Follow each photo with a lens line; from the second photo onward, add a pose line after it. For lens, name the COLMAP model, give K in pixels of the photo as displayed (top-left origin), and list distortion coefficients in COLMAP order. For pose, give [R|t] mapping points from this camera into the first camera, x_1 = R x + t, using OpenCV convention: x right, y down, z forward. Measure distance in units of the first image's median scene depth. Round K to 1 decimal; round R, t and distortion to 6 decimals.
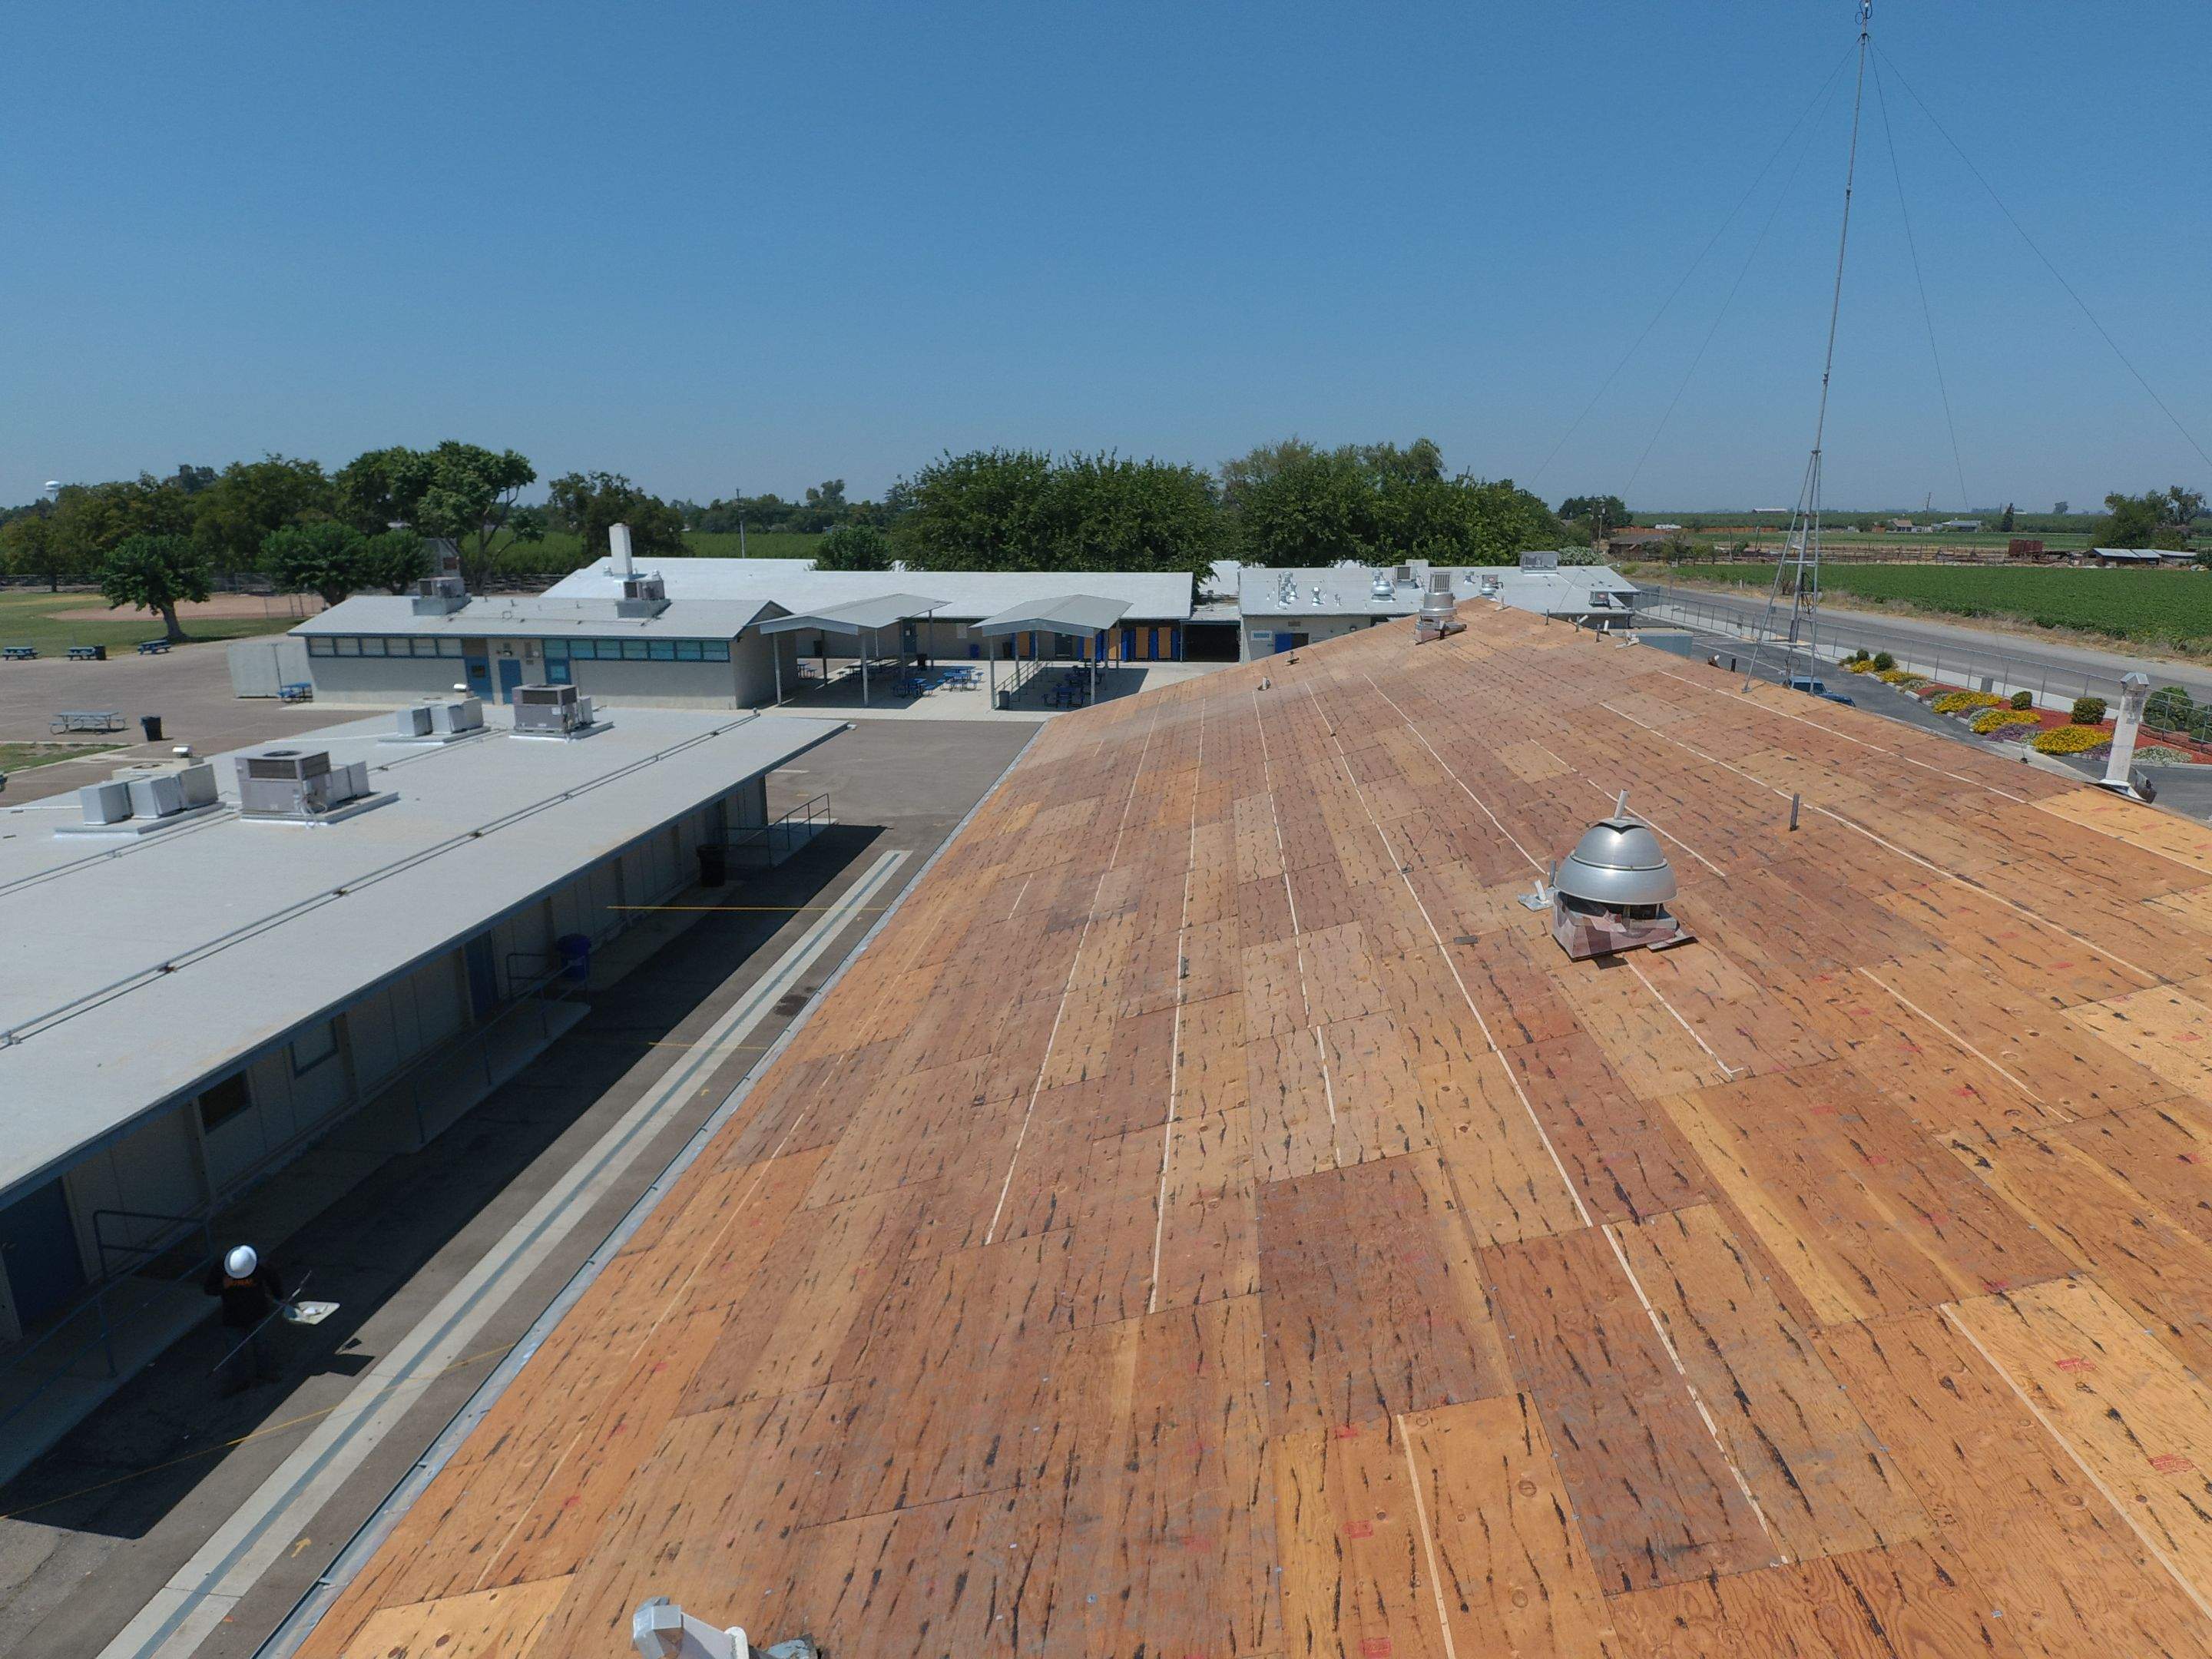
lens RADIAL K [[1335.2, 0, 1090.1], [0, 1335.2, 861.1], [0, 0, 1]] dist [0.068968, -0.096792]
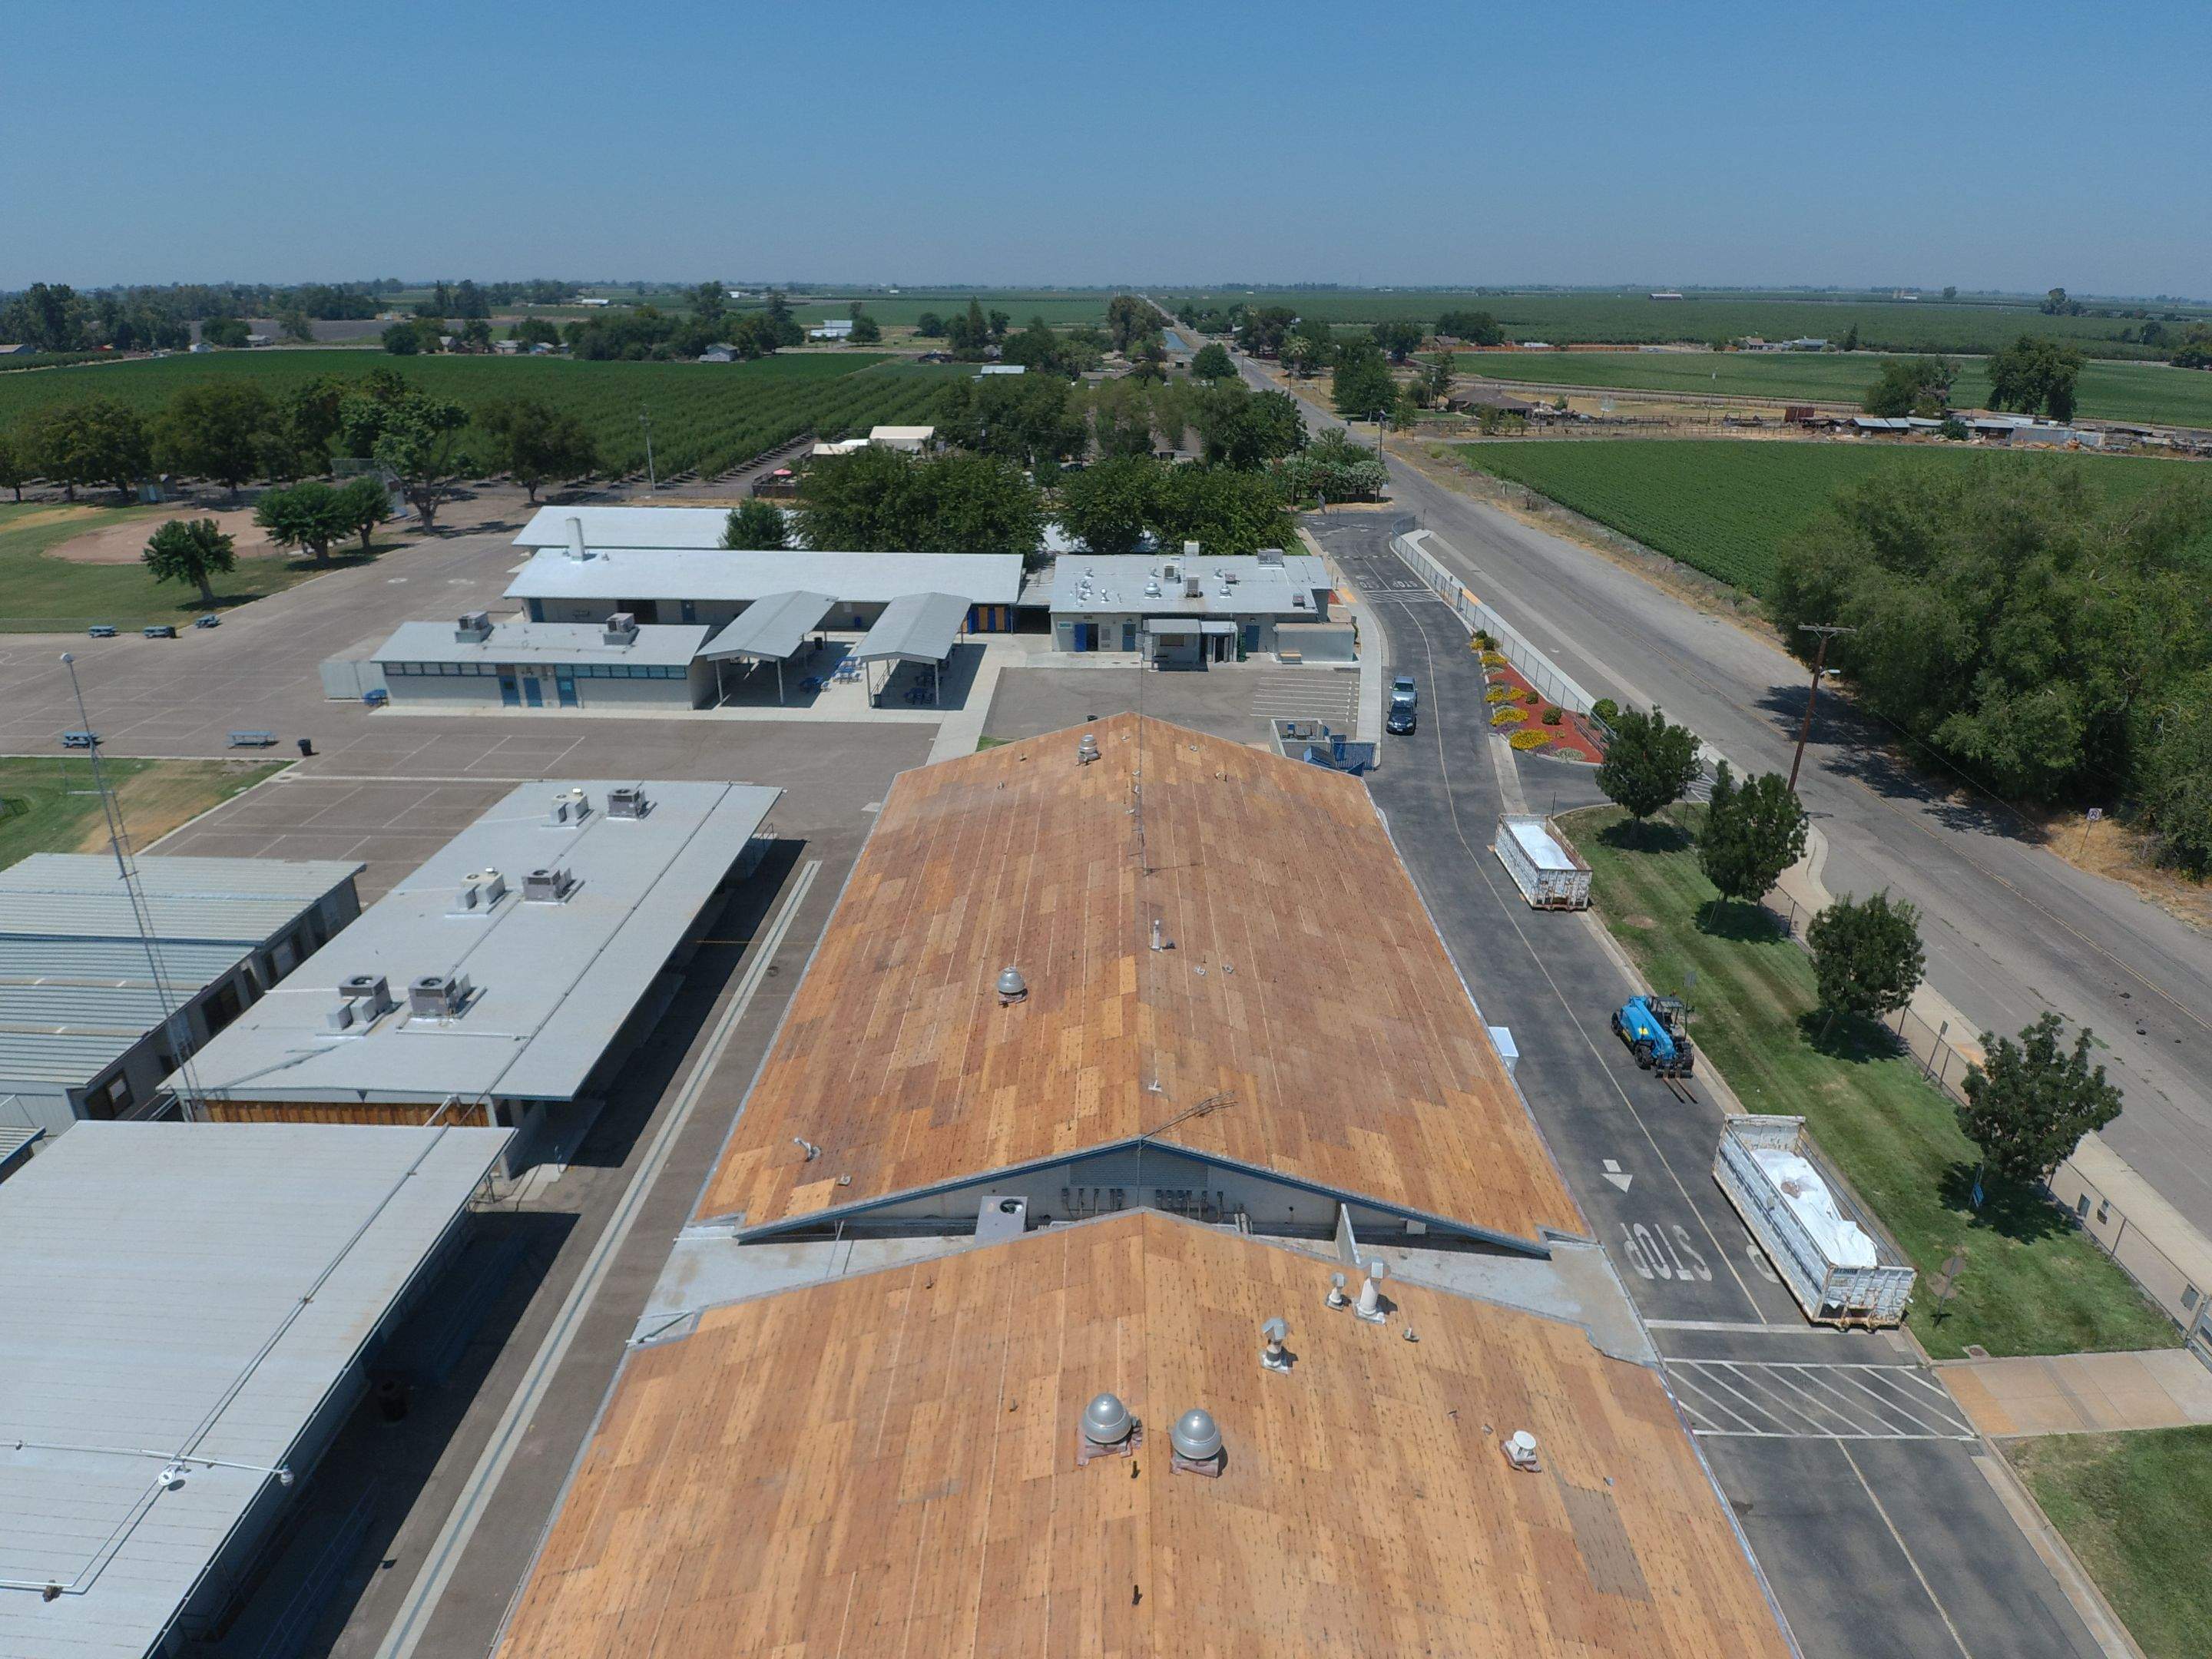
lens RADIAL K [[1335.2, 0, 1095.1], [0, 1335.2, 856.5], [0, 0, 1]] dist [0.068968, -0.096792]
pose [[0.997163, -0.024282, 0.071254, 0.047006], [0.013446, 0.988778, 0.148788, -0.118351], [-0.074068, -0.147408, 0.986299, -0.357144]]
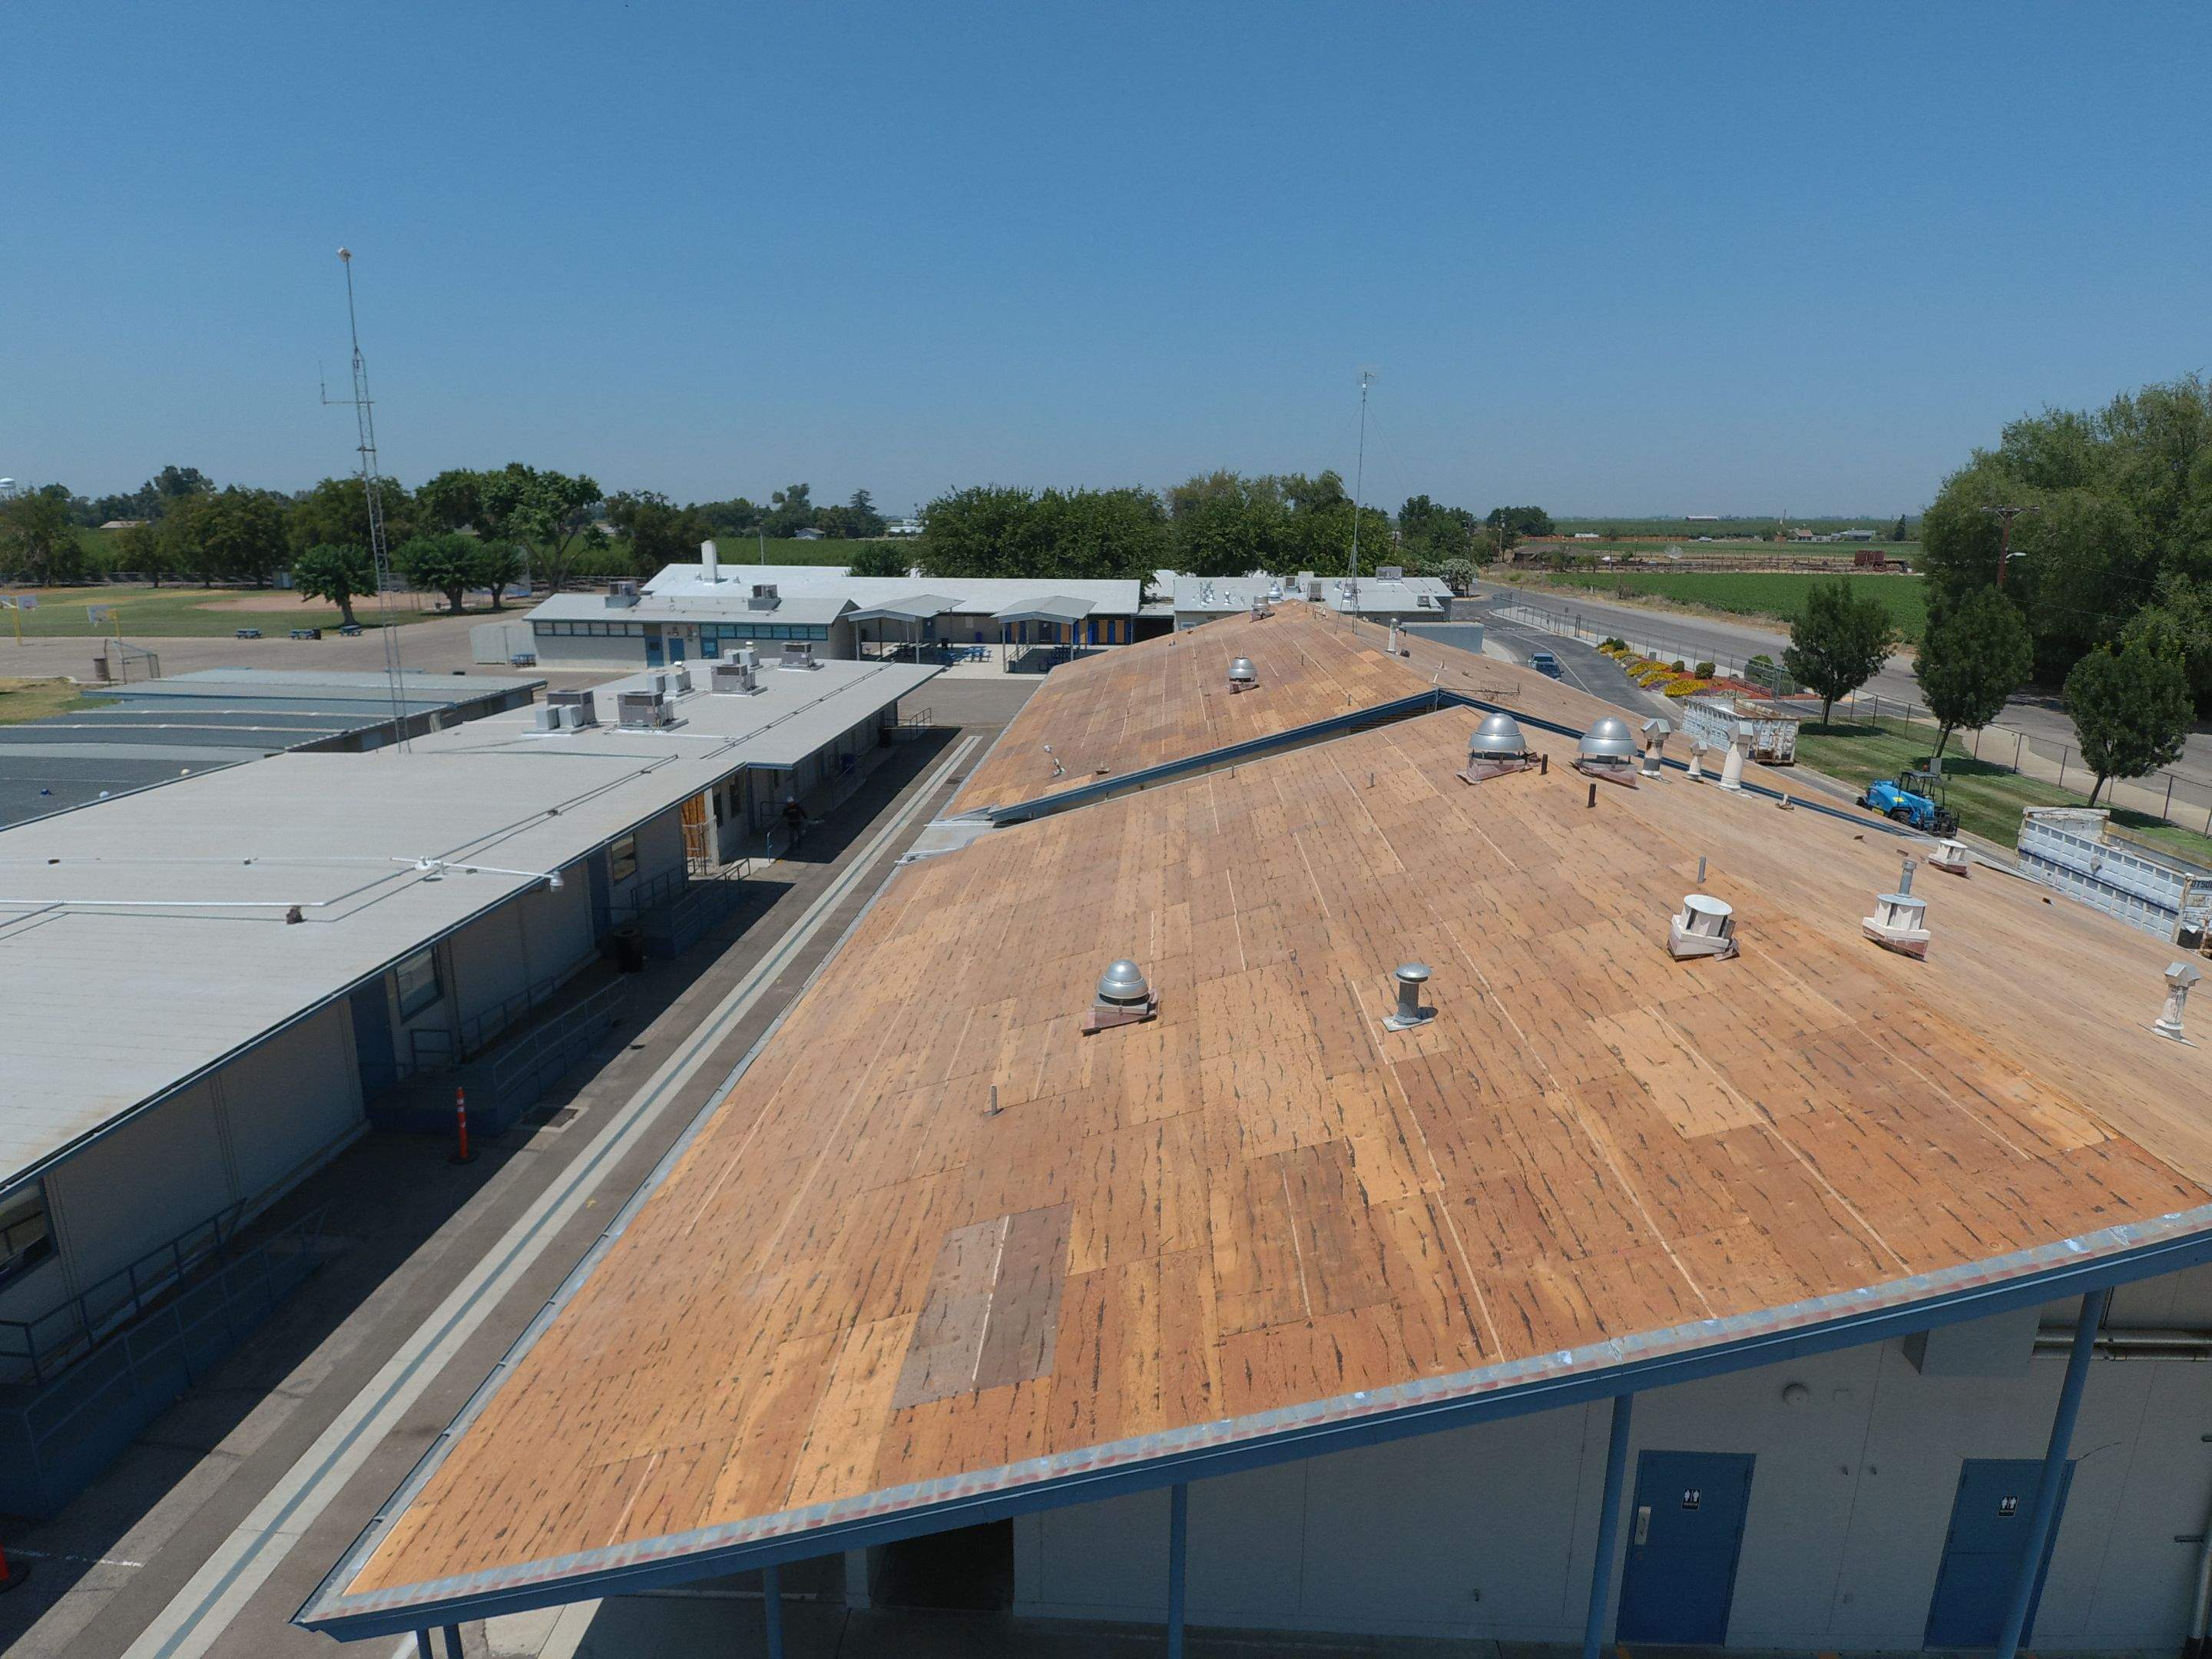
lens RADIAL K [[1335.2, 0, 1095.0], [0, 1335.2, 854.6], [0, 0, 1]] dist [0.068968, -0.096792]
pose [[0.999286, -0.002435, 0.037705, -0.020387], [0.002651, 0.999980, -0.005672, 0.068709], [-0.037690, 0.005768, 0.999273, -0.343579]]
